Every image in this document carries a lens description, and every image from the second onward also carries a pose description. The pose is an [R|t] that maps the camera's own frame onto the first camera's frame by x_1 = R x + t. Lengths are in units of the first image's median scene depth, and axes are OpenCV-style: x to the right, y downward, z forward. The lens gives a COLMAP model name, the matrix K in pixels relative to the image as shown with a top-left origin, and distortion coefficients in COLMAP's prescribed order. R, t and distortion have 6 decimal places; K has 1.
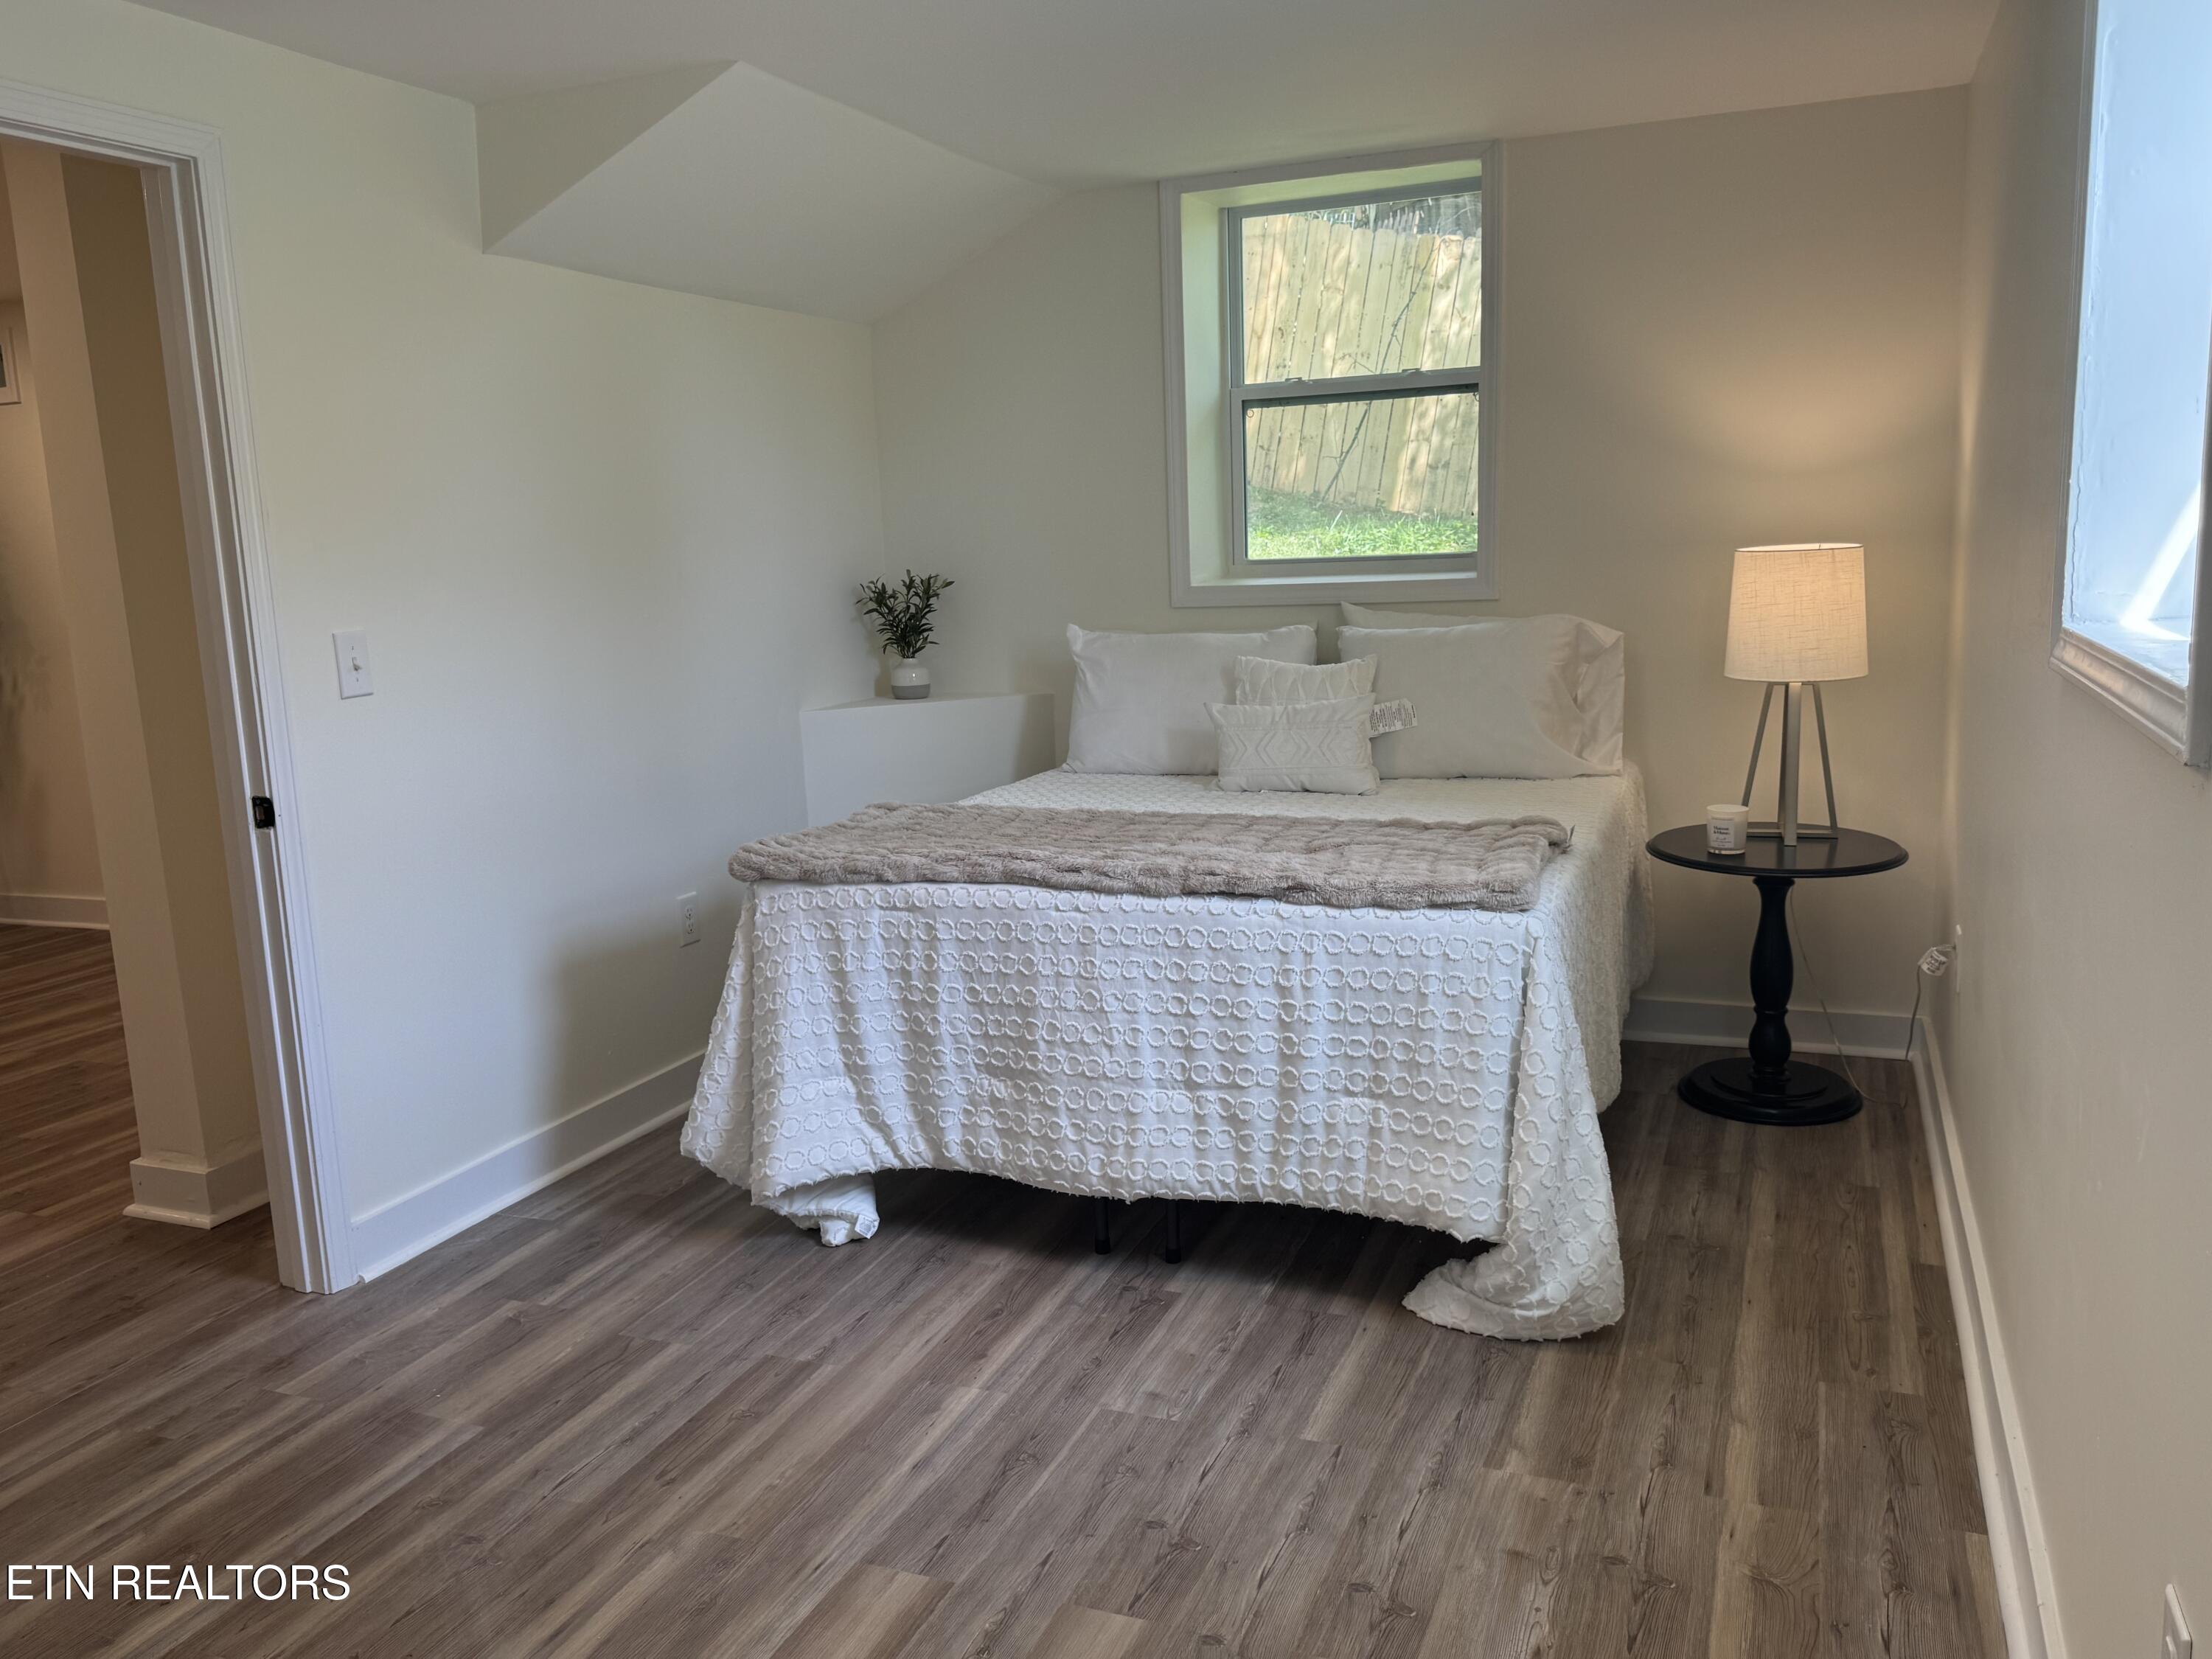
lens RADIAL K [[1726.7, 0, 1106.0], [0, 1726.7, 829.5], [0, 0, 1]] dist [0.001784, -0.116370]
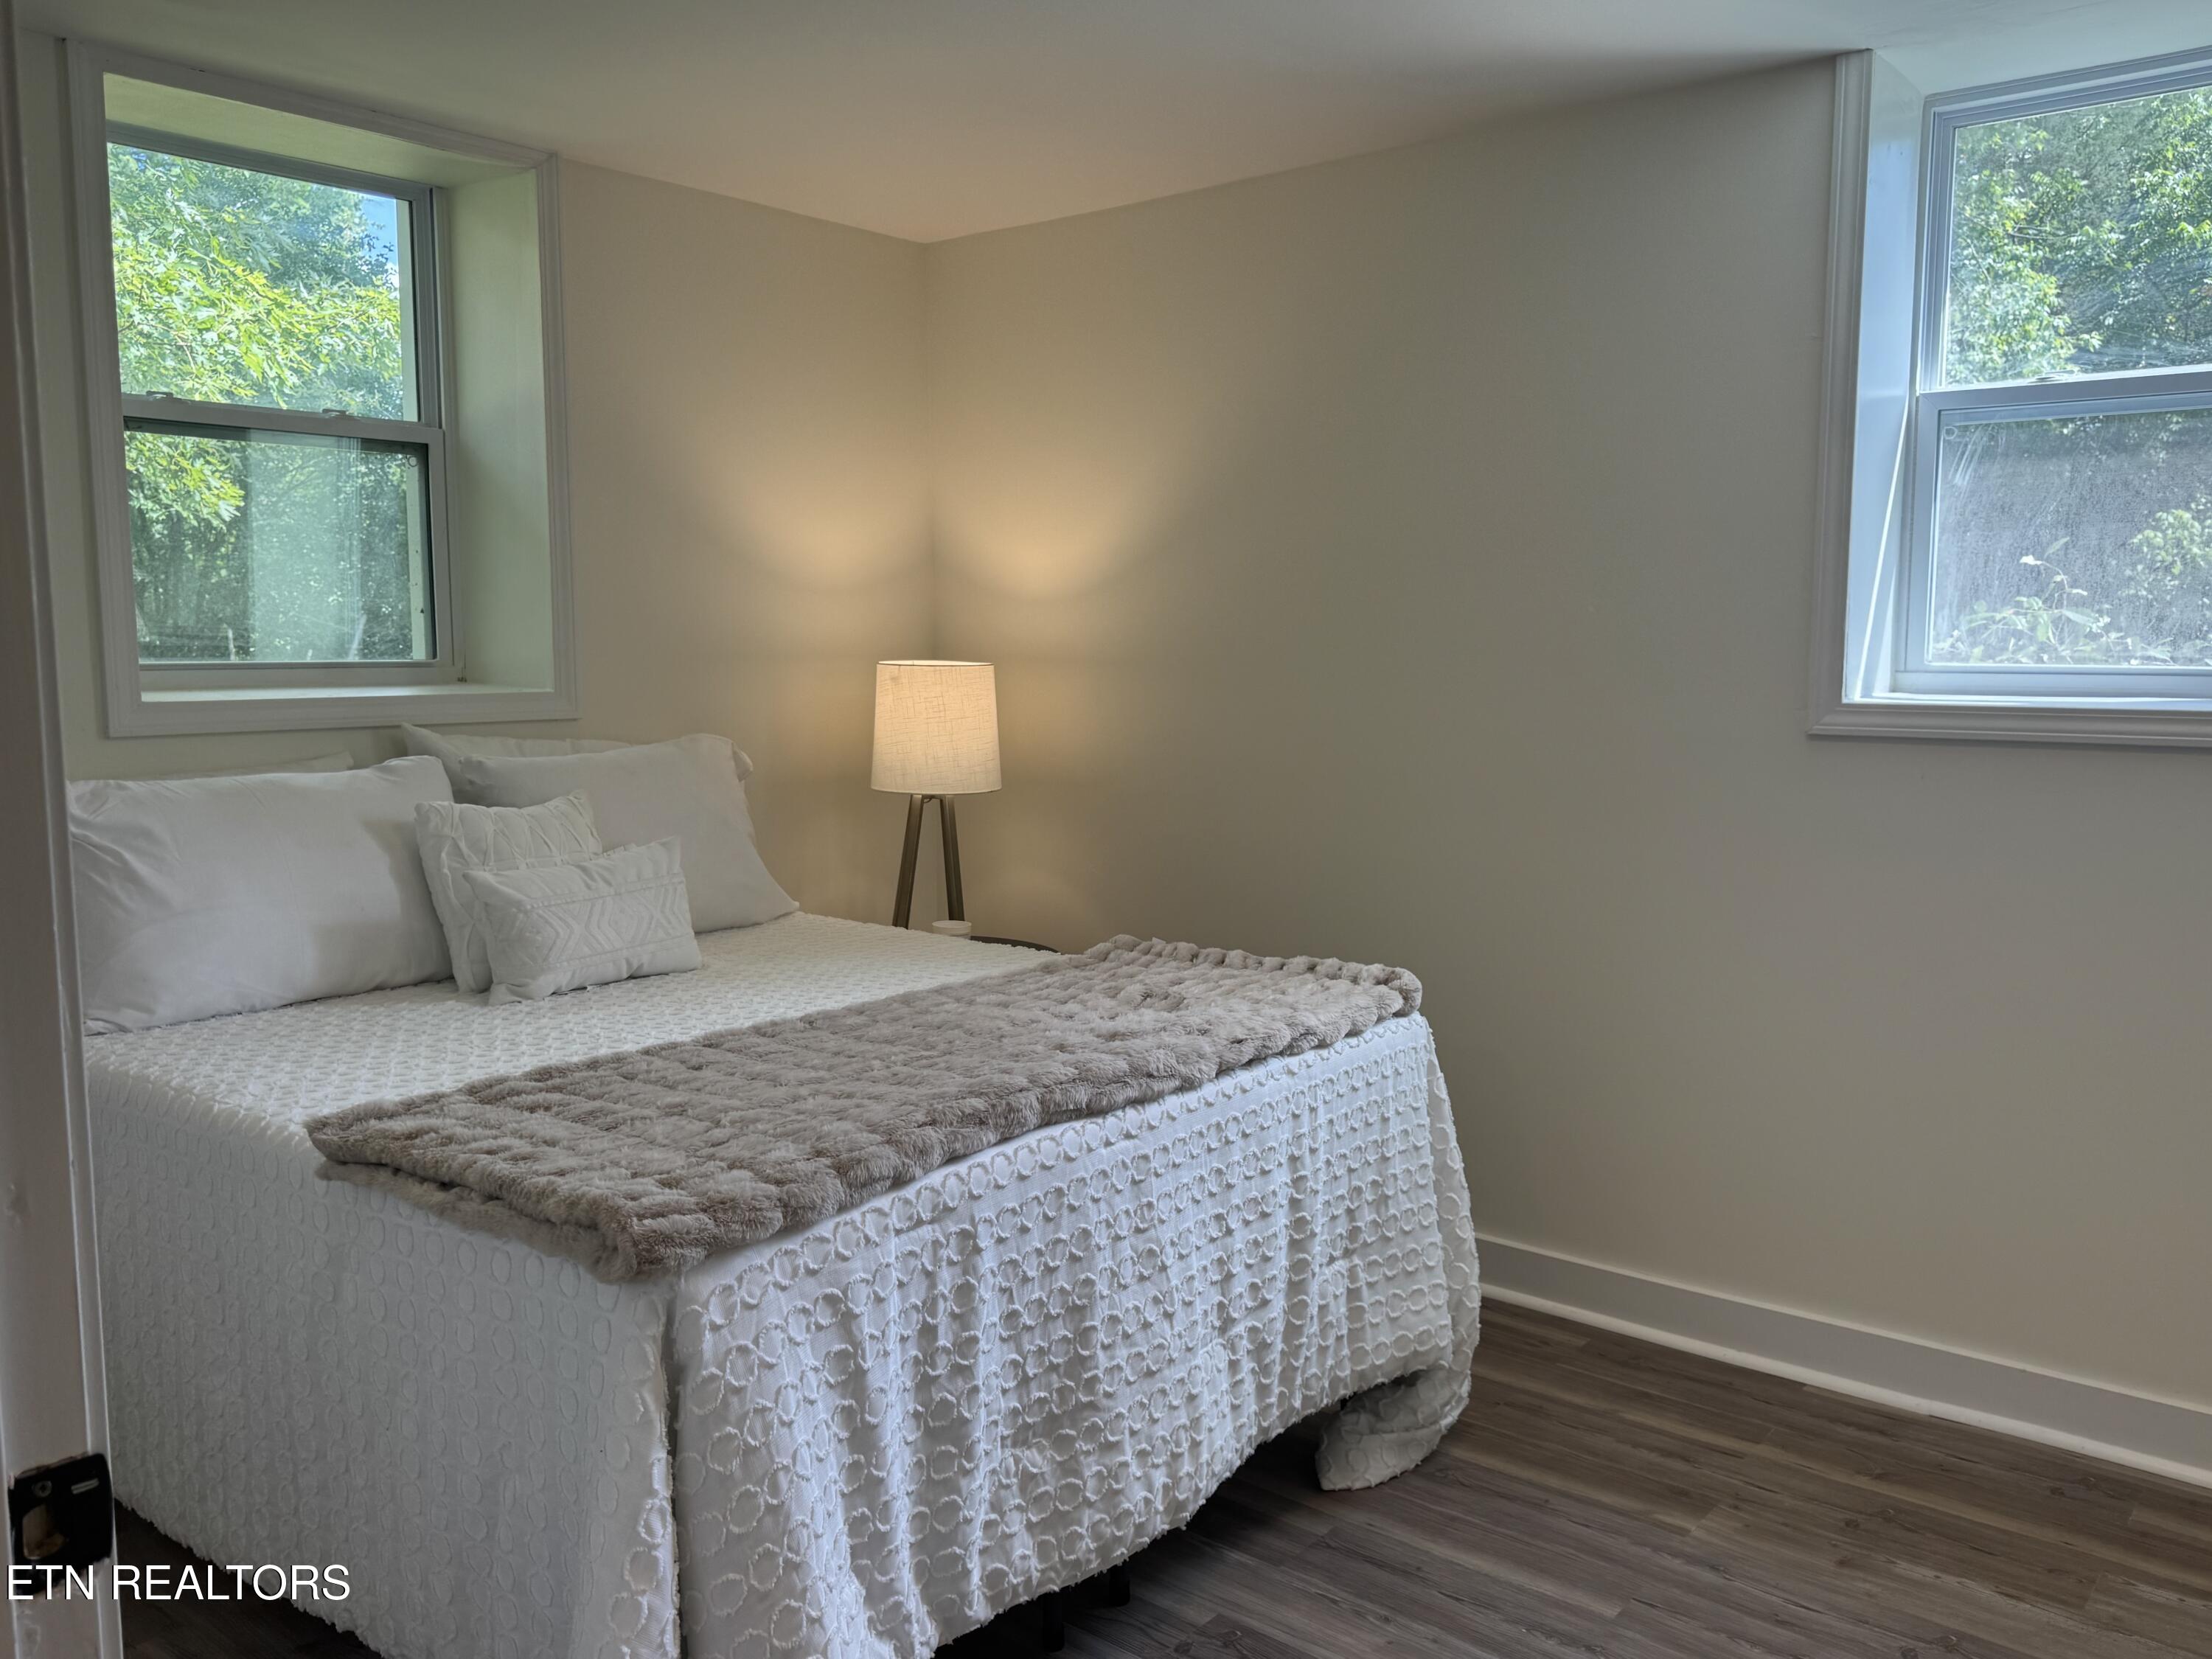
lens RADIAL K [[1701.4, 0, 1106.0], [0, 1701.4, 829.5], [0, 0, 1]] dist [-0.005288, -0.005644]
pose [[0.299002, -0.060244, 0.952349, -0.650939], [0.152015, 0.988268, 0.014789, -0.084031], [-0.942066, 0.140349, 0.304652, 0.780999]]
